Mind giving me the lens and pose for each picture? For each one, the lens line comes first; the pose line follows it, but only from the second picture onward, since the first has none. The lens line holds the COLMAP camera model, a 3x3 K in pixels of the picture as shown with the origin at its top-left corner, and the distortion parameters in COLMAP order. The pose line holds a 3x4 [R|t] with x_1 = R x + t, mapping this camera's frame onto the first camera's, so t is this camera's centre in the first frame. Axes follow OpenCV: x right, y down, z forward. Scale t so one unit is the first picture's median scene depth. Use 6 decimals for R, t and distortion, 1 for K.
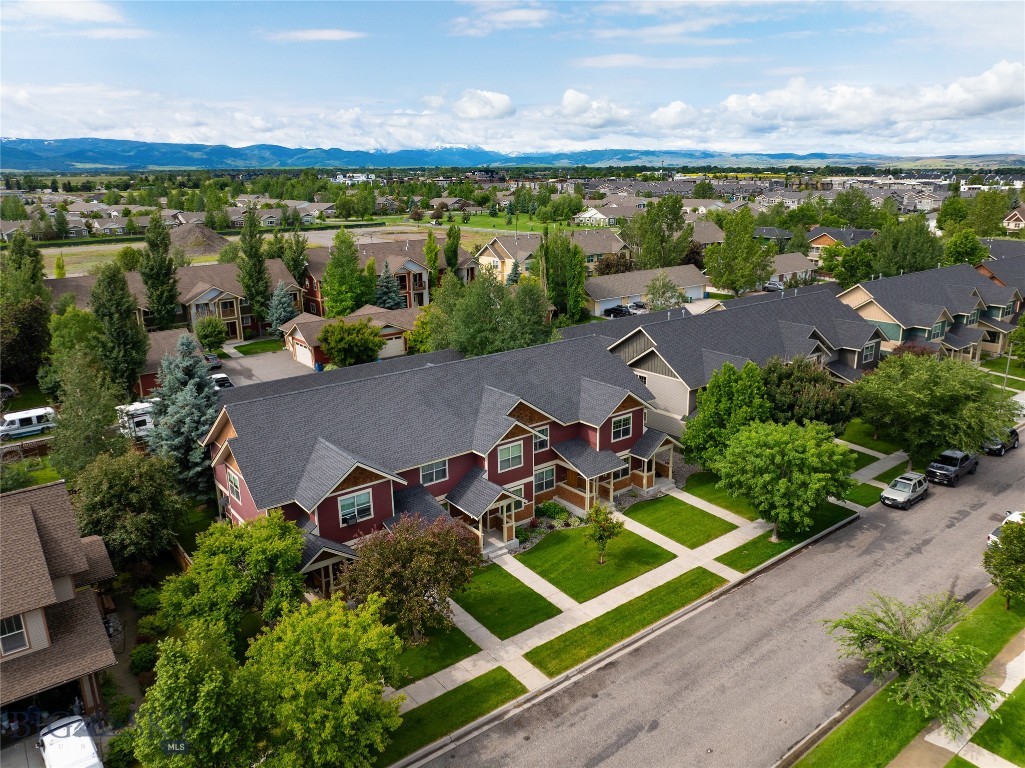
lens RADIAL K [[739.5, 0, 523.9], [0, 739.5, 380.6], [0, 0, 1]] dist [-0.046378, 0.011206]
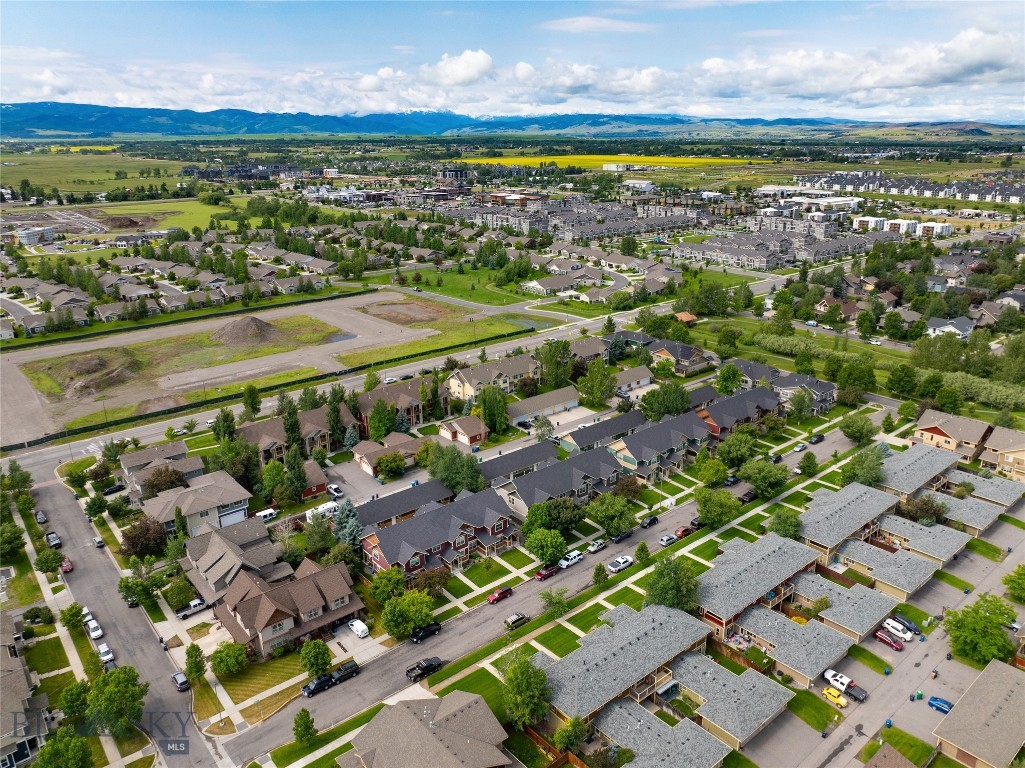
lens RADIAL K [[718.0, 0, 512.5], [0, 718.0, 384.0], [0, 0, 1]] dist [-0.034297, 0.007444]
pose [[0.999656, -0.013060, 0.022723, 0.138301], [0.011963, 0.998786, 0.047790, -0.682559], [-0.023319, -0.047502, 0.998599, -1.944016]]
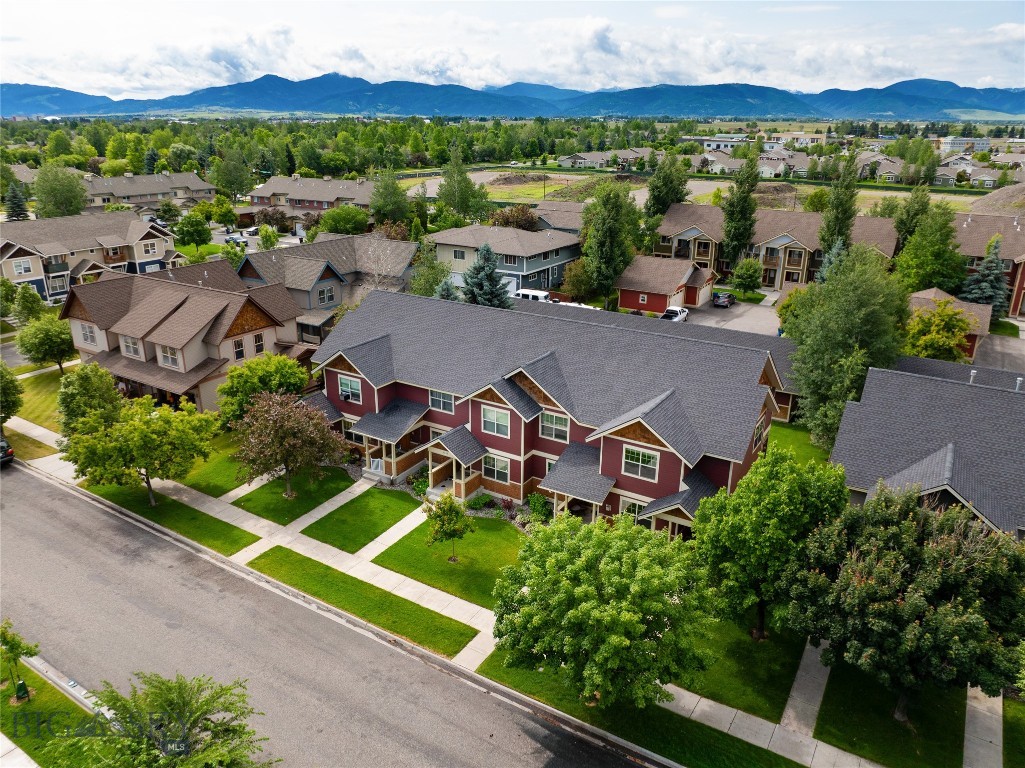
lens RADIAL K [[739.5, 0, 523.9], [0, 739.5, 380.6], [0, 0, 1]] dist [-0.046378, 0.011206]
pose [[0.341370, 0.322171, -0.882991, 0.767091], [-0.265790, 0.934168, 0.238088, -0.168276], [0.901567, 0.153414, 0.404527, 0.628346]]
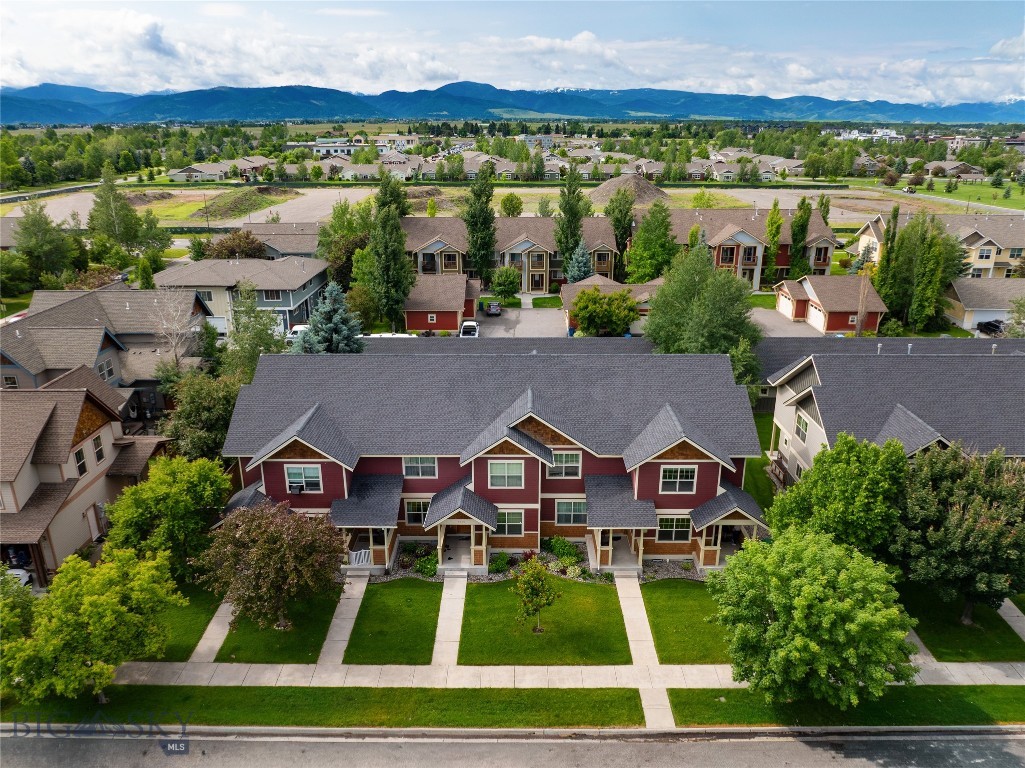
lens RADIAL K [[739.5, 0, 523.9], [0, 739.5, 380.6], [0, 0, 1]] dist [-0.046378, 0.011206]
pose [[0.785513, 0.211932, -0.581424, 0.464123], [-0.176367, 0.977234, 0.117932, -0.107222], [0.593181, 0.009907, 0.805008, 0.301436]]
